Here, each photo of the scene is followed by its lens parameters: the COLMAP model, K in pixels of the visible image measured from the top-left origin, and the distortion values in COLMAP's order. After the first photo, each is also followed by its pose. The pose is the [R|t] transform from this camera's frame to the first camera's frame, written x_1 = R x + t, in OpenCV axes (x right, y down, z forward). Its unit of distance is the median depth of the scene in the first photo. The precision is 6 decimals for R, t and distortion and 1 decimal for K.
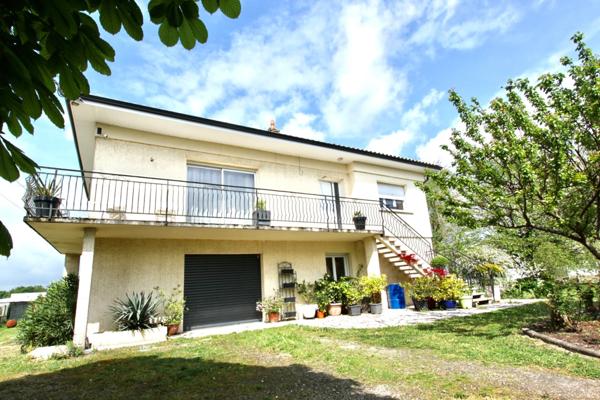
lens RADIAL K [[295.6, 0, 300.1], [0, 295.6, 211.9], [0, 0, 1]] dist [-0.001148, -0.000224]
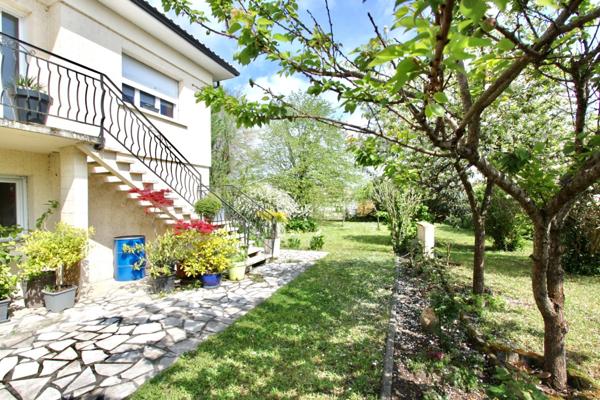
lens RADIAL K [[273.9, 0, 300.0], [0, 273.9, 200.0], [0, 0, 1]] dist [-0.001314, -0.000152]
pose [[0.768946, 0.052129, 0.637185, 0.243995], [-0.180958, 0.973659, 0.138720, 0.041040], [-0.613169, -0.221972, 0.758124, 0.434681]]
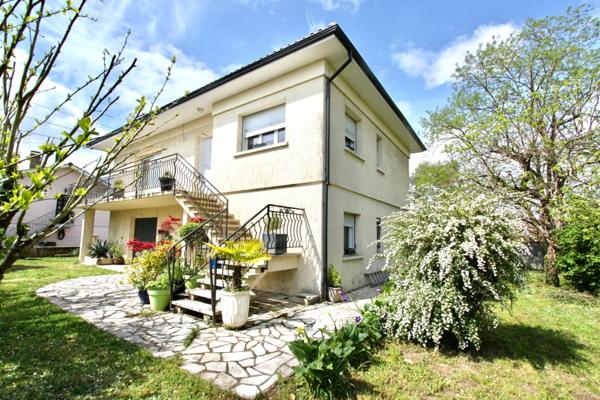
lens RADIAL K [[273.9, 0, 300.0], [0, 273.9, 200.0], [0, 0, 1]] dist [-0.001314, -0.000152]
pose [[0.429384, -0.039275, -0.902268, 1.115195], [0.172699, 0.984188, 0.039346, 0.122210], [0.886456, -0.172715, 0.429378, 0.958085]]
